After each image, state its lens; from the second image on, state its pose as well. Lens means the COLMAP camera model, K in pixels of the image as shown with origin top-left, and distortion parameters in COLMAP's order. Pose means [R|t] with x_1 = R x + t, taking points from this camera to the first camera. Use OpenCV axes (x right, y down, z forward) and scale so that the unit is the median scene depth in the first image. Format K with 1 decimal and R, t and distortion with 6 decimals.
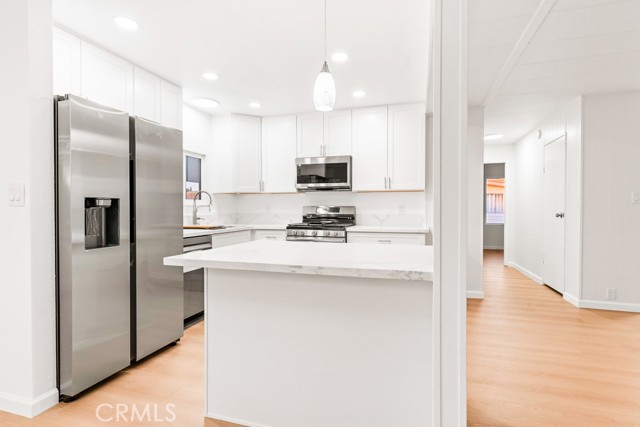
lens RADIAL K [[322.8, 0, 320.0], [0, 322.8, 213.5], [0, 0, 1]] dist [-0.000380, 0.000030]
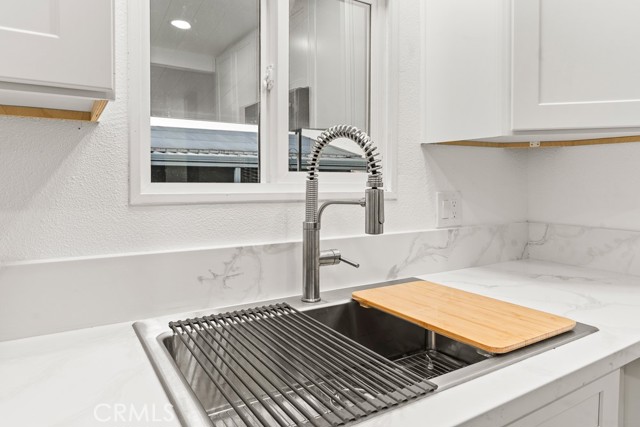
lens RADIAL K [[432.6, 0, 318.8], [0, 432.6, 183.7], [0, 0, 1]] dist [-0.001639, -0.000198]
pose [[0.760337, 0.005121, -0.649509, -0.191773], [-0.013101, 0.999886, -0.007452, -0.031551], [0.649397, 0.014175, 0.760317, 0.757635]]
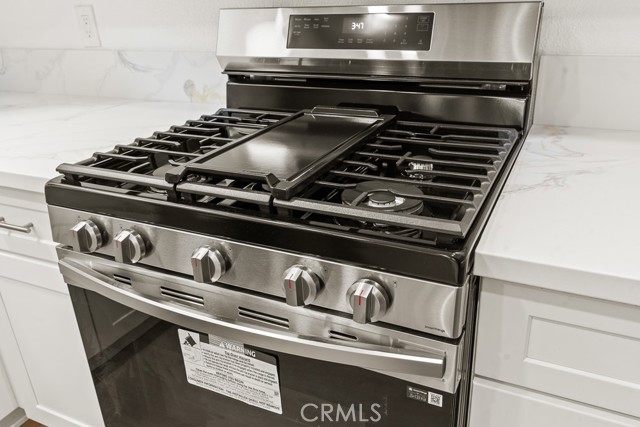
lens RADIAL K [[531.1, 0, 320.0], [0, 531.1, 231.0], [0, 0, 1]] dist [0.039106, -0.001964]
pose [[0.988044, 0.019339, -0.152953, 0.052587], [0.044703, 0.913544, 0.404275, -0.031006], [0.147547, -0.406279, 0.901758, 0.775619]]
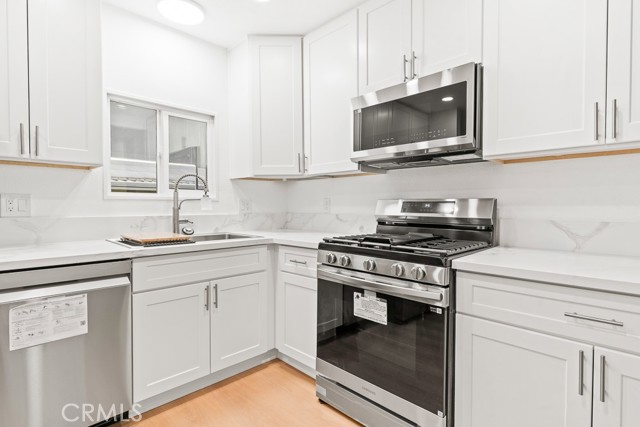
lens RADIAL K [[329.3, 0, 315.3], [0, 329.3, 211.6], [0, 0, 1]] dist [-0.001324, -0.000569]
pose [[0.885701, 0.011397, -0.464117, 0.105711], [-0.009168, 0.999933, 0.007057, -0.008119], [0.464166, -0.001995, 0.885746, 0.570091]]
